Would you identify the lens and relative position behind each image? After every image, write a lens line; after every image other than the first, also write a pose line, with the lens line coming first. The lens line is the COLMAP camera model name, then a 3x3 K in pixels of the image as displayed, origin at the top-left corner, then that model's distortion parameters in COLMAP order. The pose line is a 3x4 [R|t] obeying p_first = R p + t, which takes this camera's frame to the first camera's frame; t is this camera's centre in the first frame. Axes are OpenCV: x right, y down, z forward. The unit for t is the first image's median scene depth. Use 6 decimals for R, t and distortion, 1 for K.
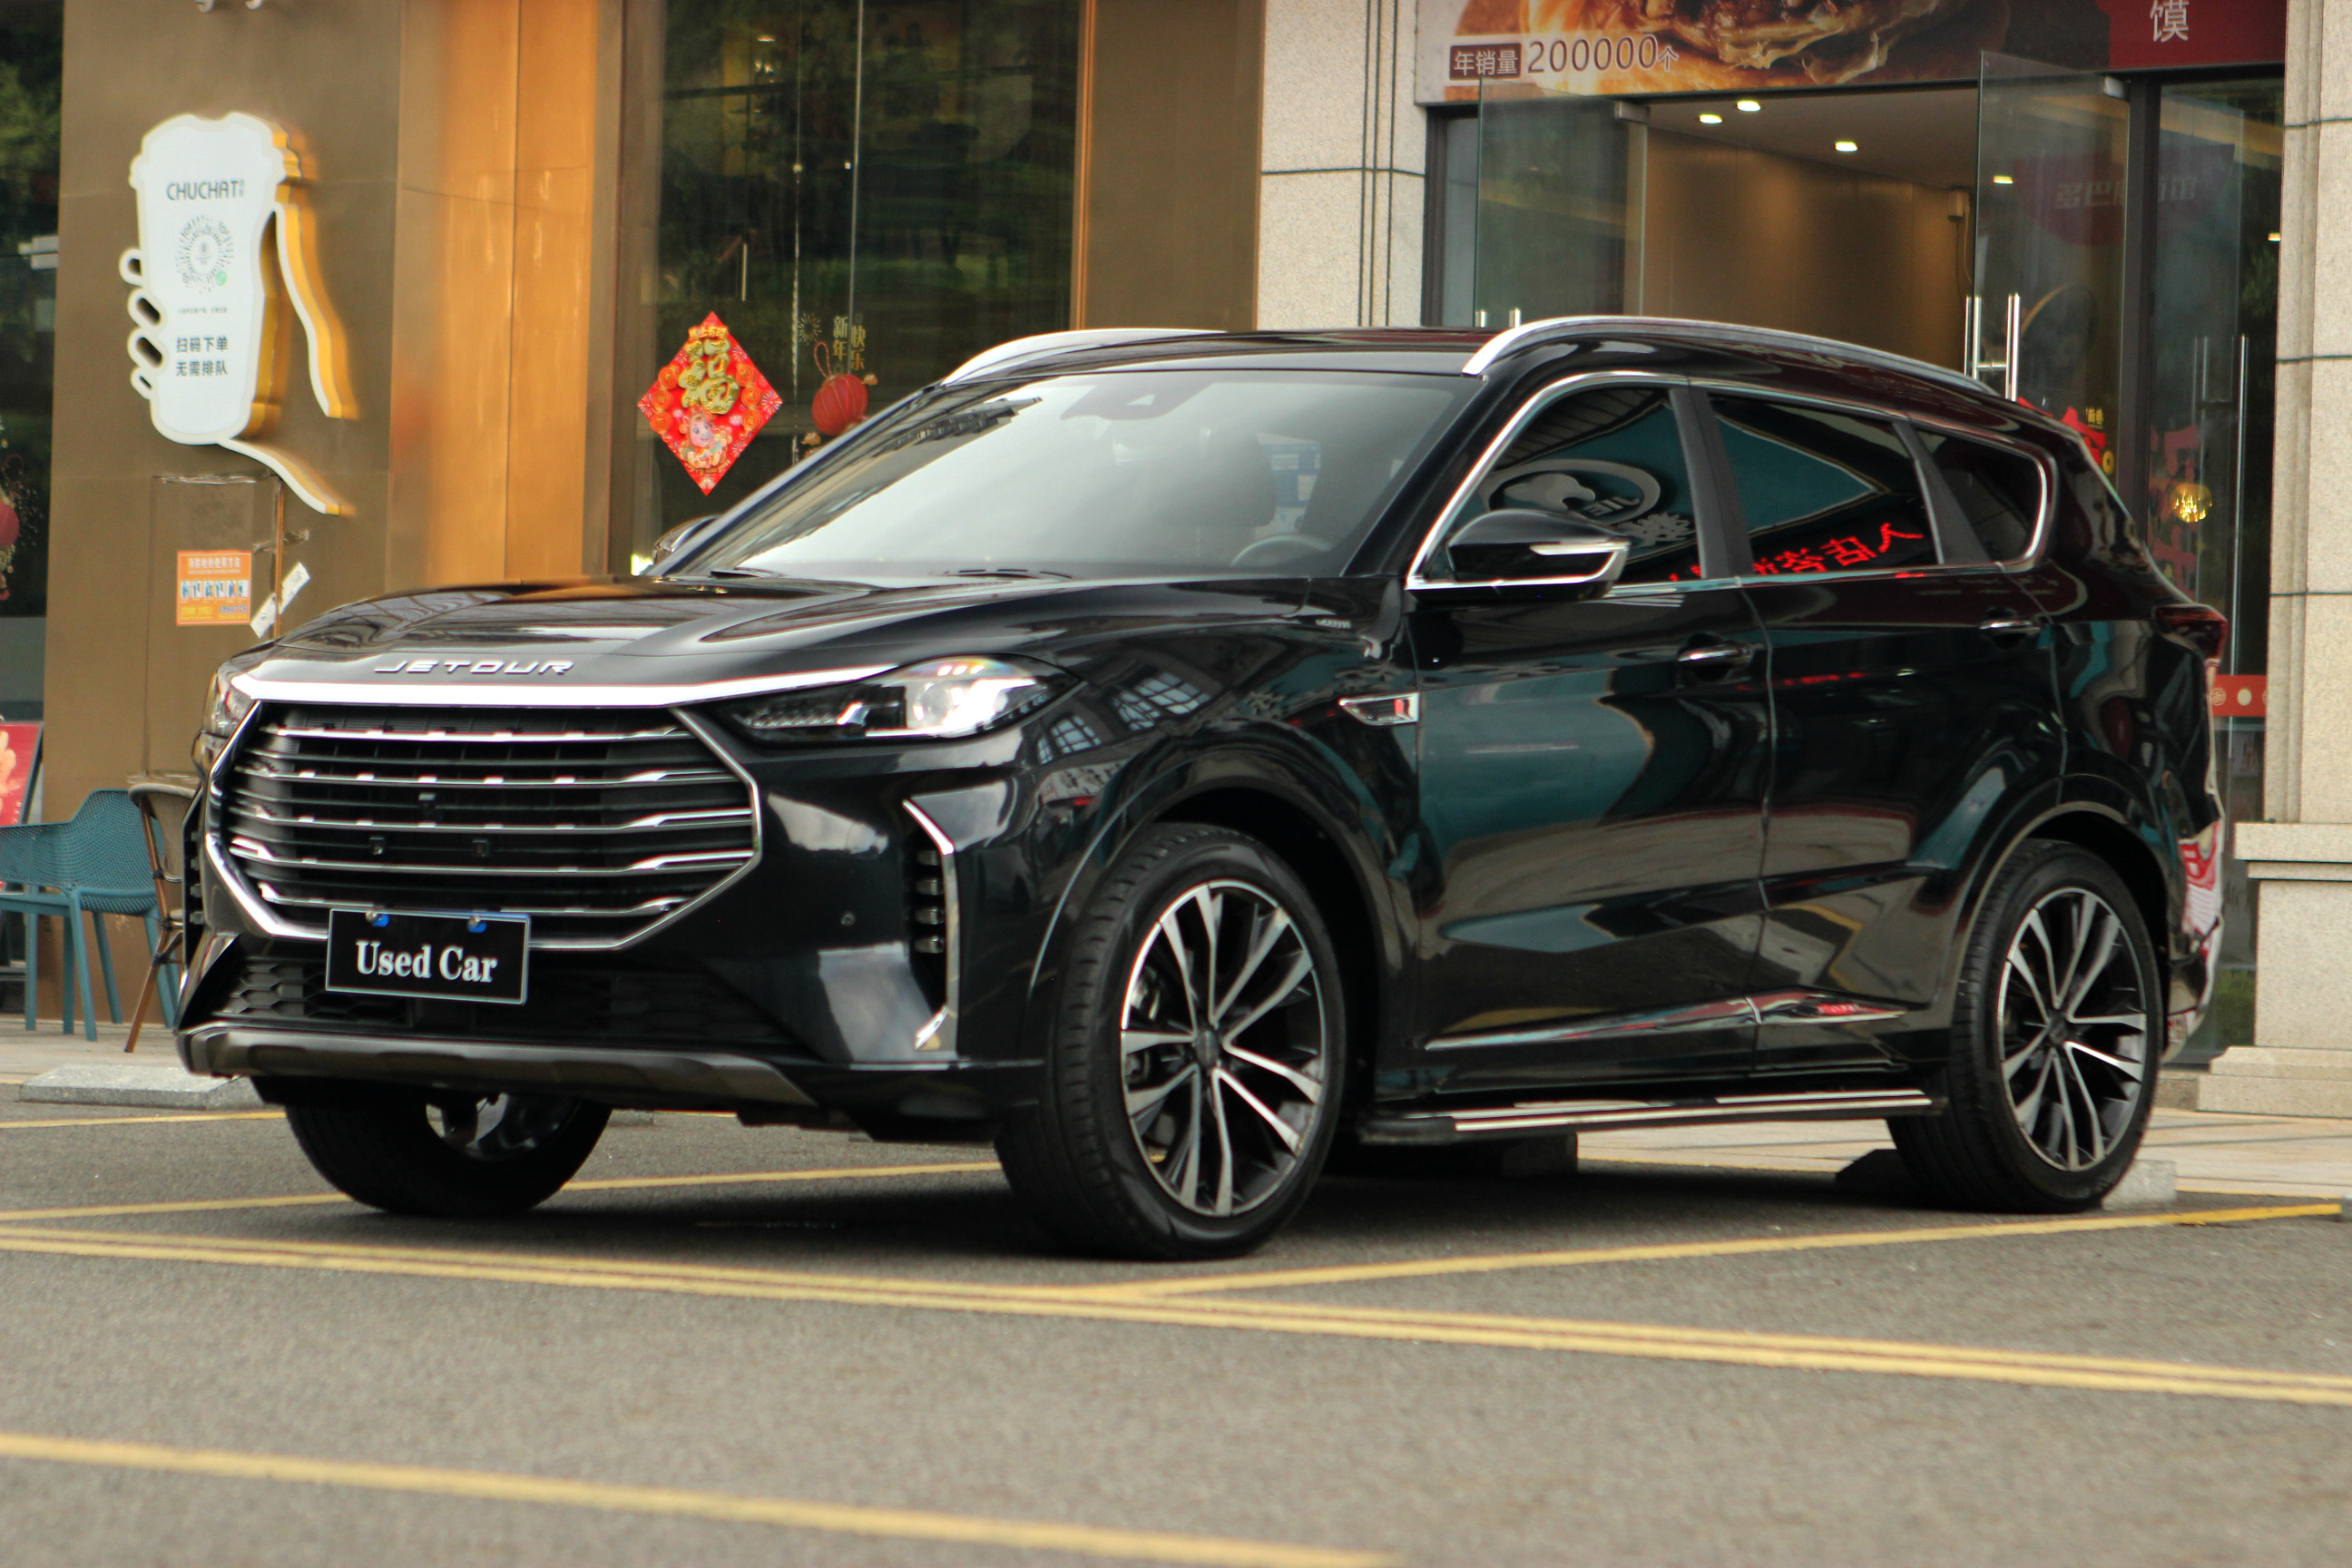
lens RADIAL K [[7116.6, 0, 1176.0], [0, 7116.6, 784.0], [0, 0, 1]] dist [0.169017, -0.556148]
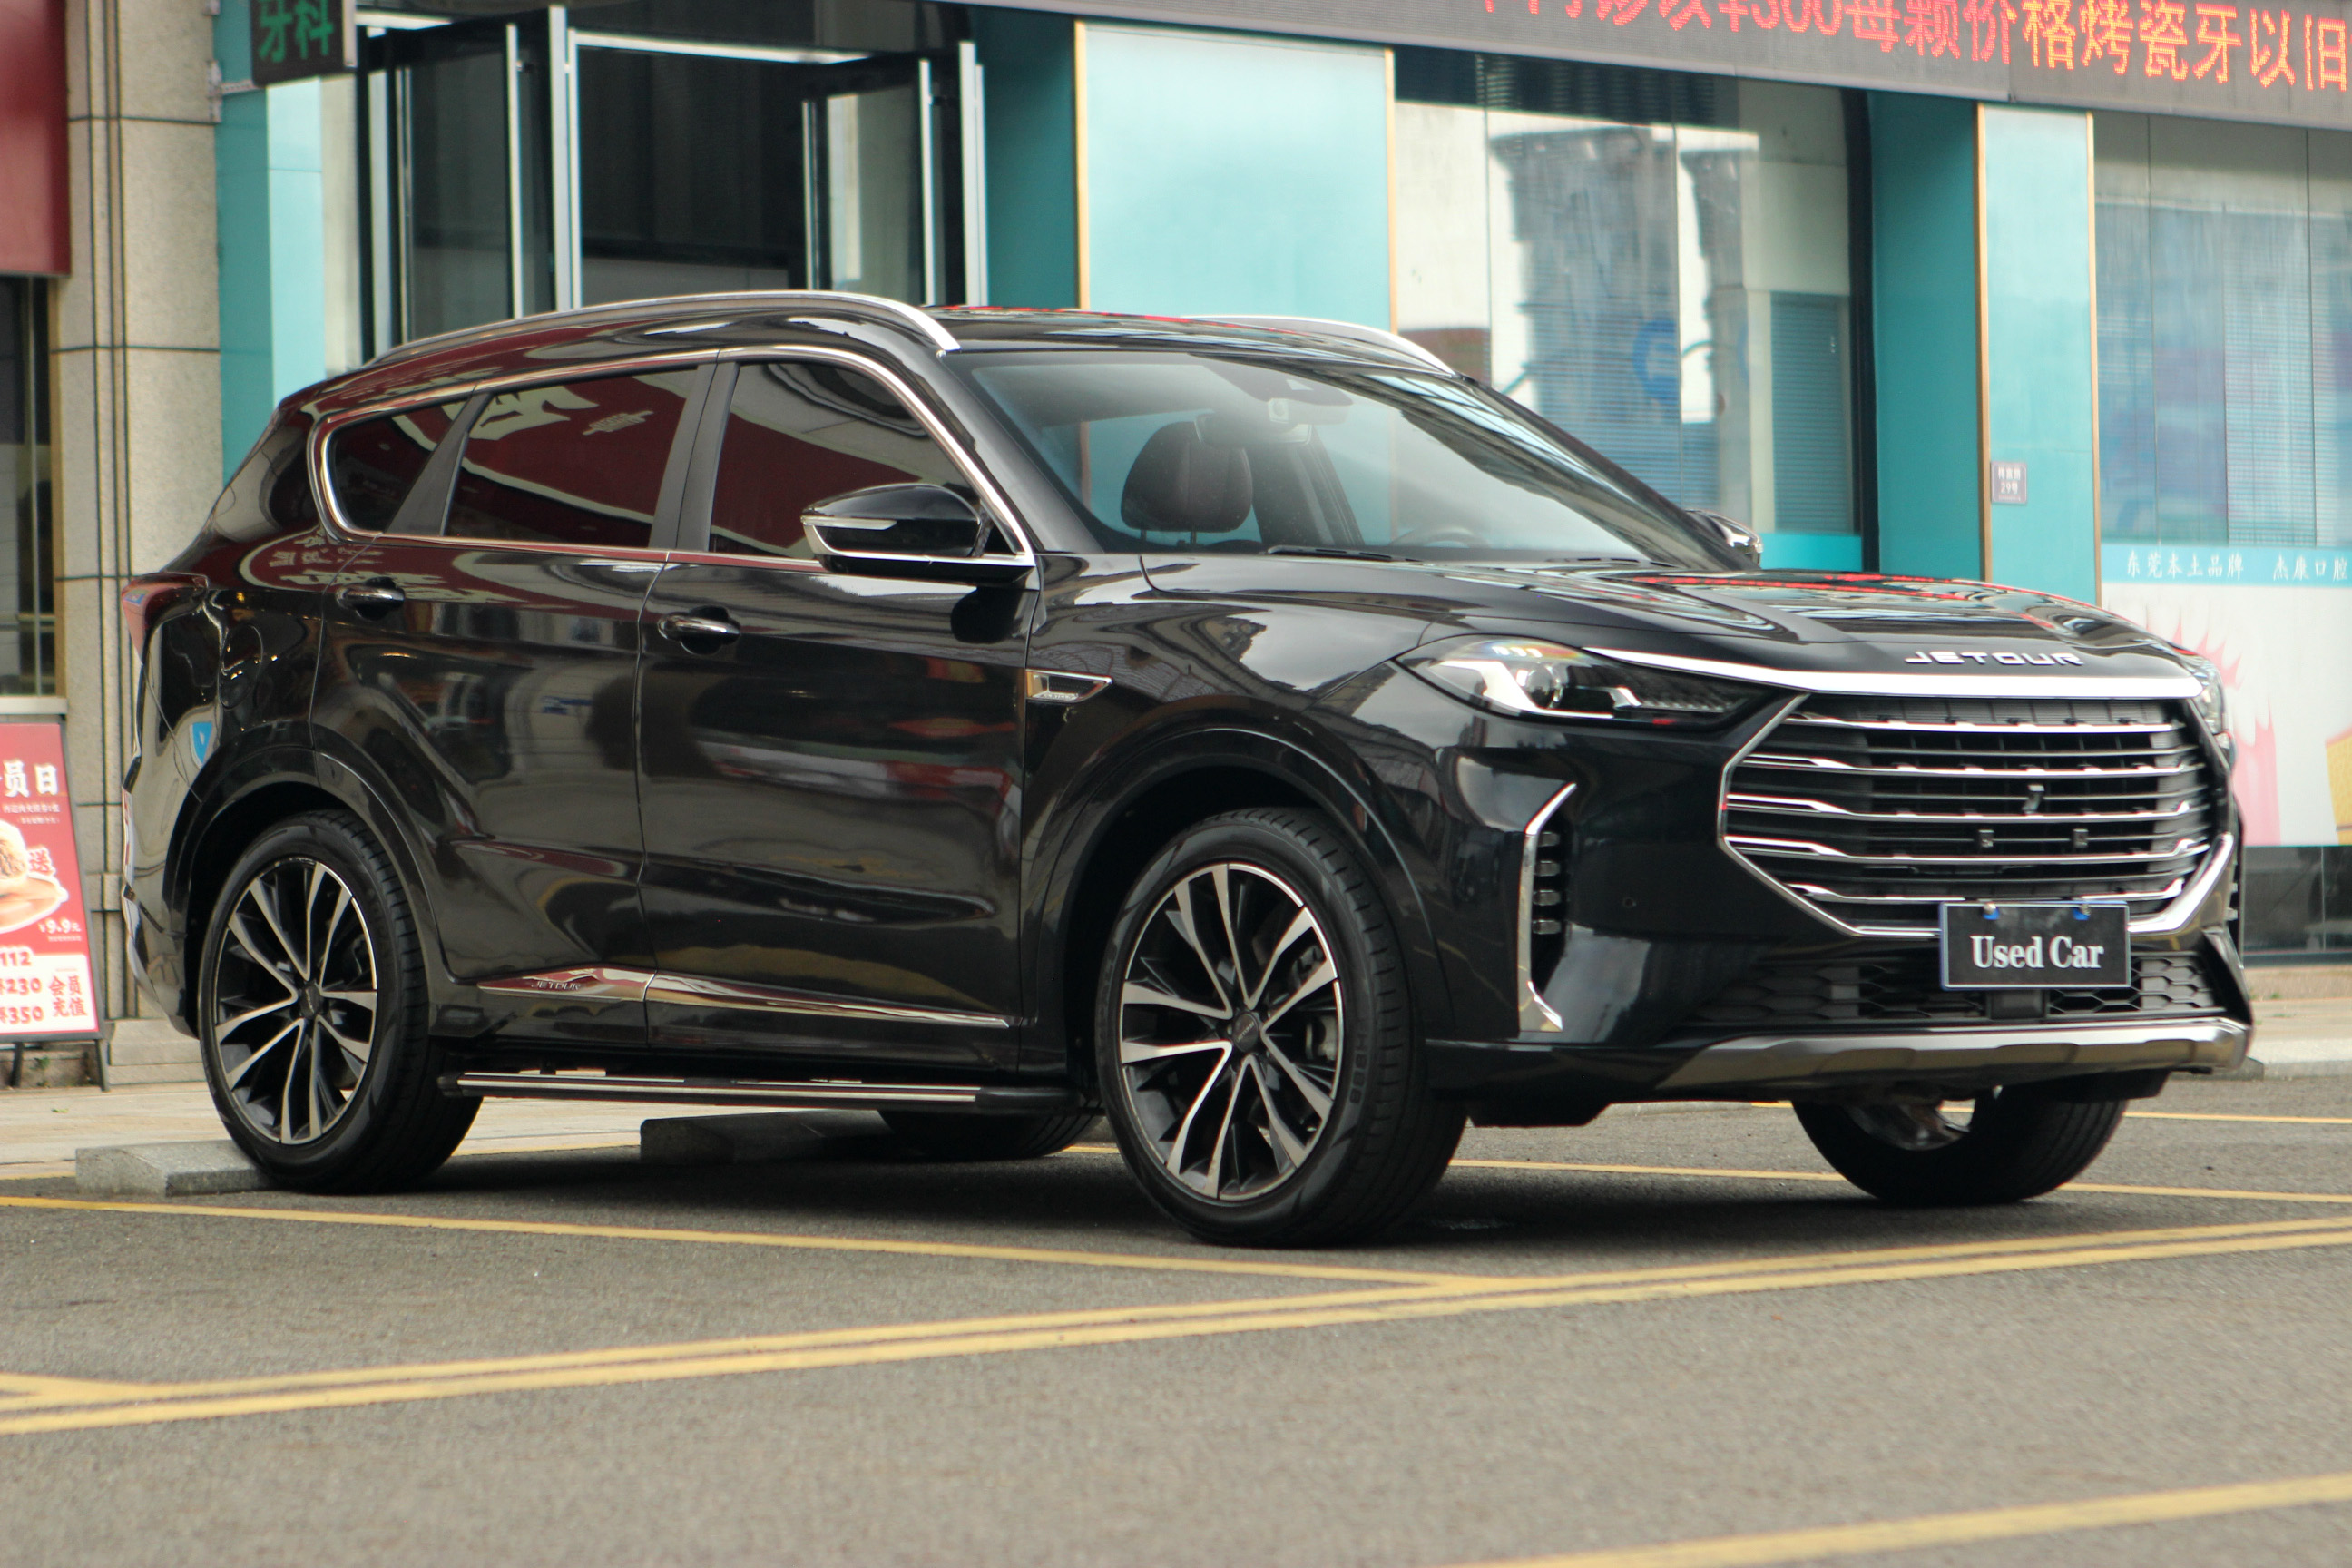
lens RADIAL K [[7116.6, 0, 1176.0], [0, 7116.6, 784.0], [0, 0, 1]] dist [0.169017, -0.556148]
pose [[0.205478, -0.018995, 0.978477, -1.112724], [0.005283, 0.999819, 0.018300, -0.017771], [-0.978647, 0.001409, 0.205541, 0.912448]]
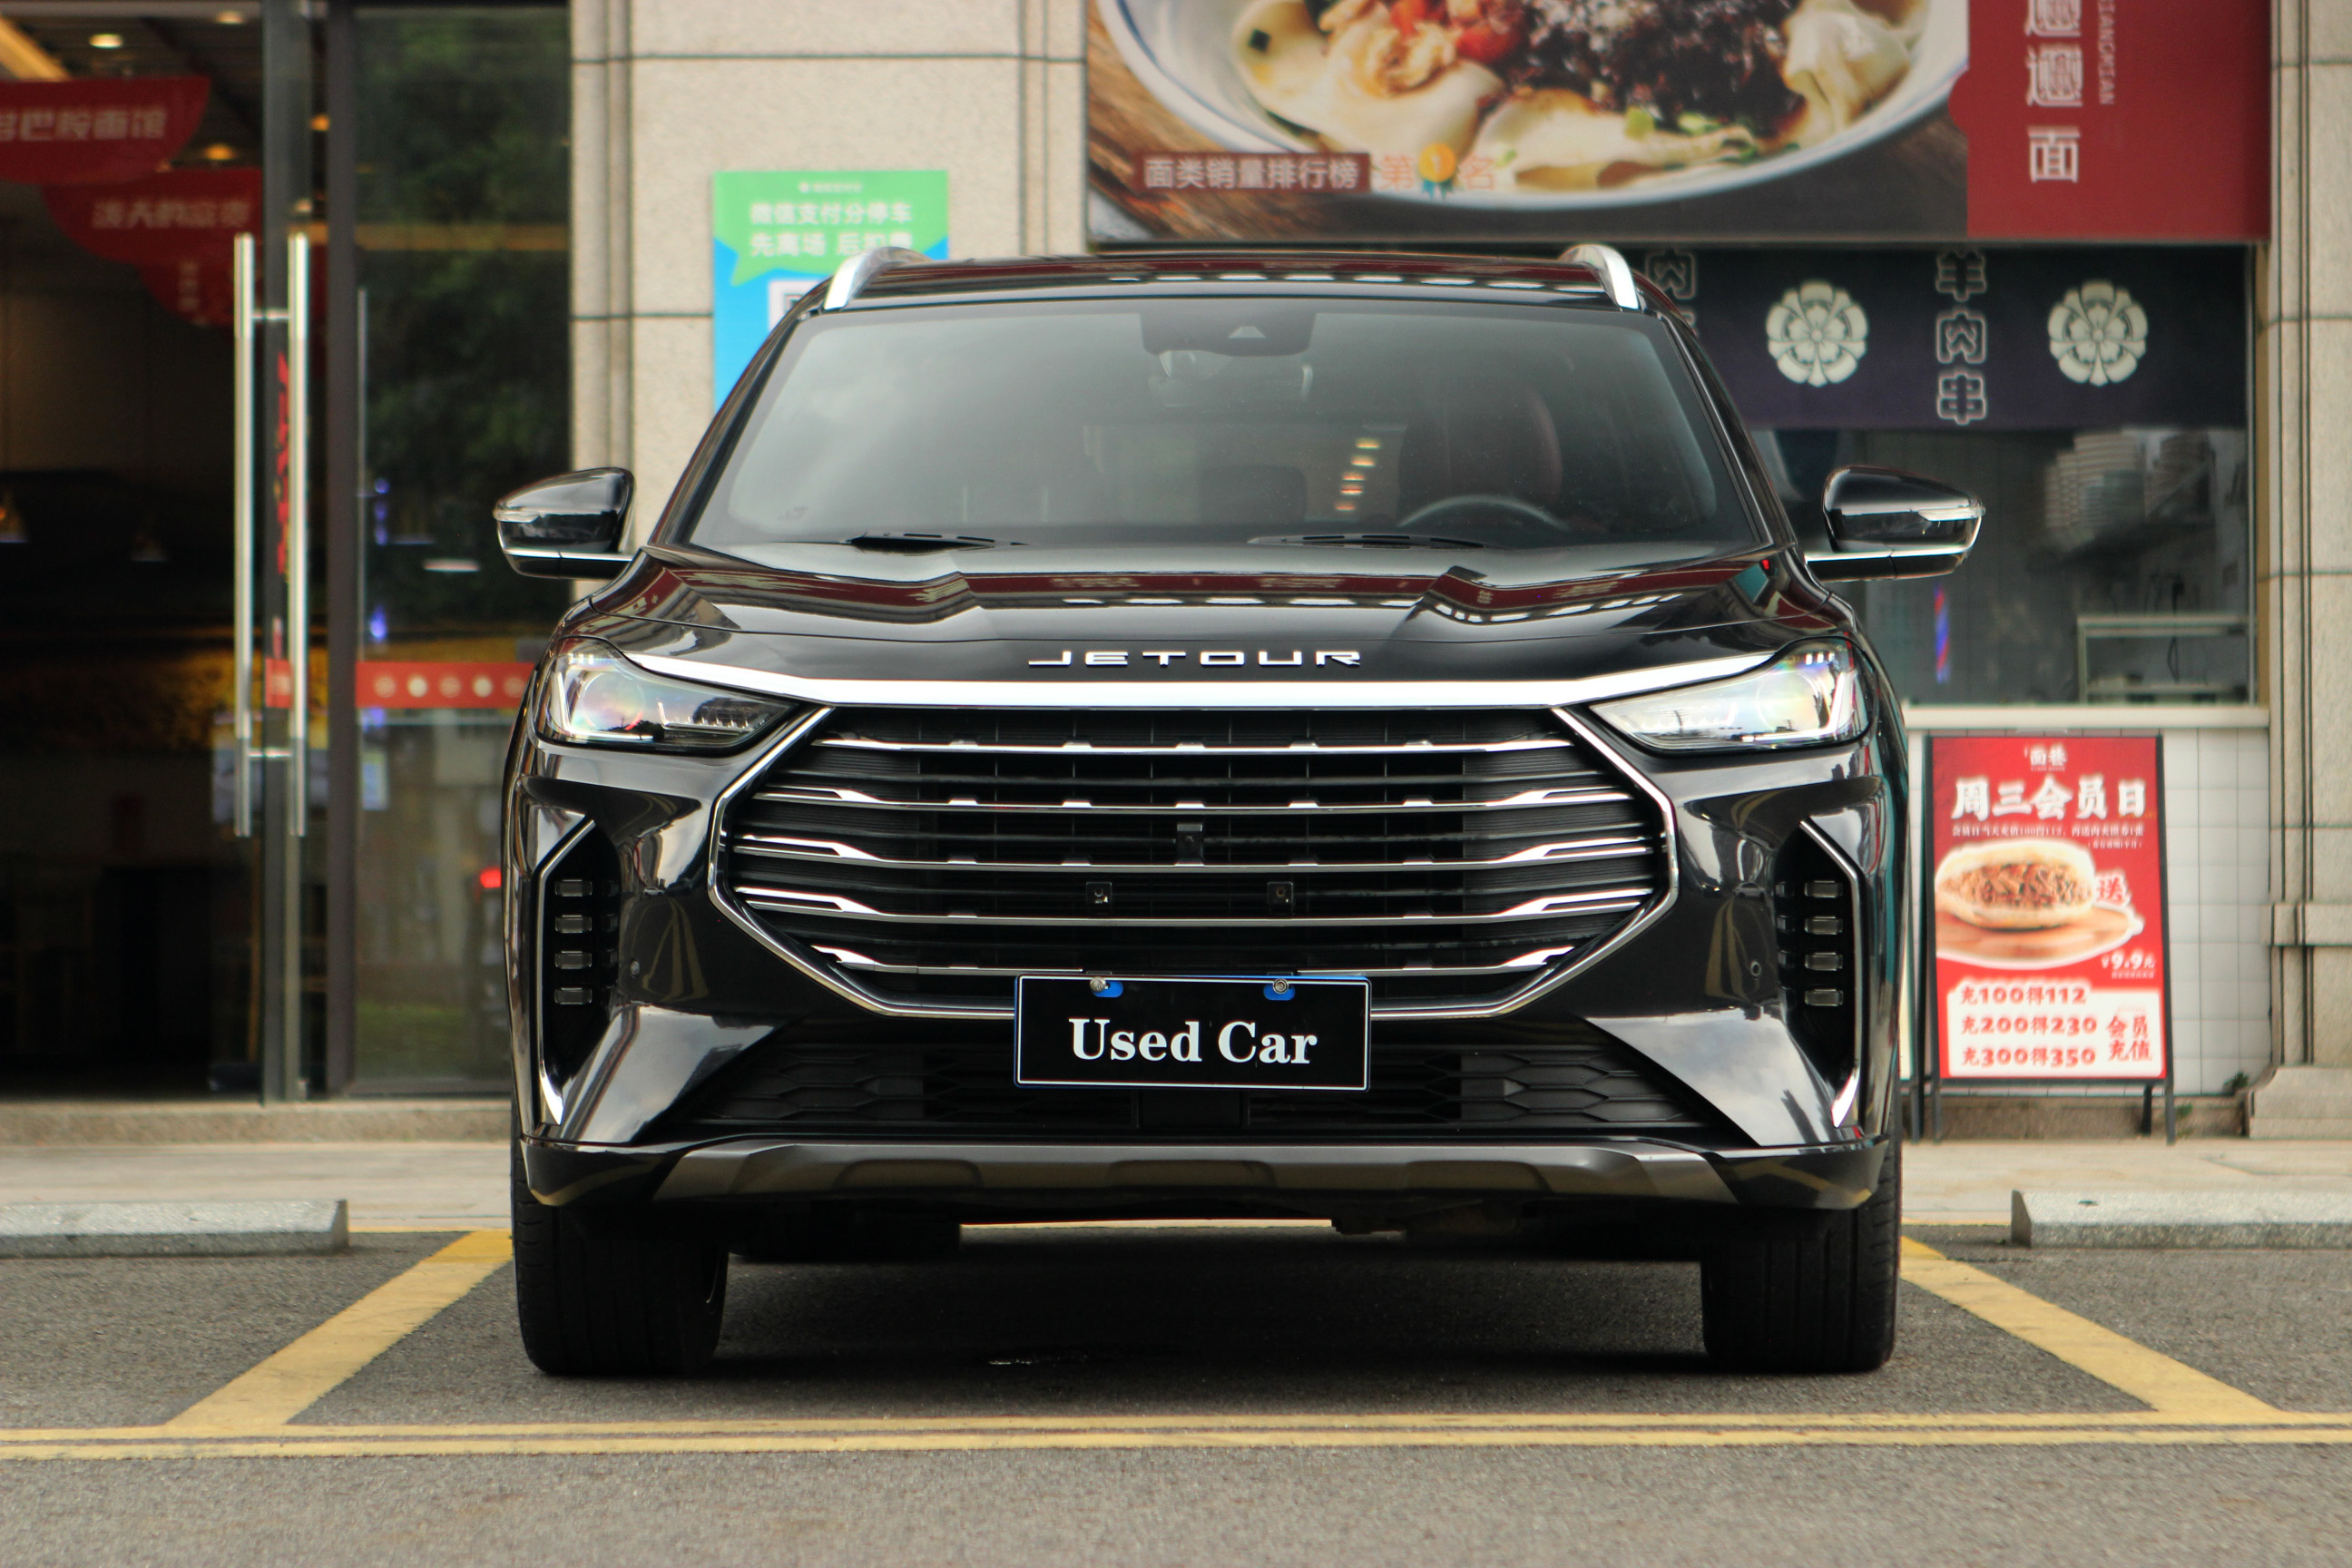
lens RADIAL K [[7116.6, 0, 1176.0], [0, 7116.6, 784.0], [0, 0, 1]] dist [0.169017, -0.556148]
pose [[0.811835, -0.018094, 0.583606, -0.556292], [0.015065, 0.999836, 0.010042, -0.010735], [-0.583692, 0.000639, 0.811975, 0.375065]]
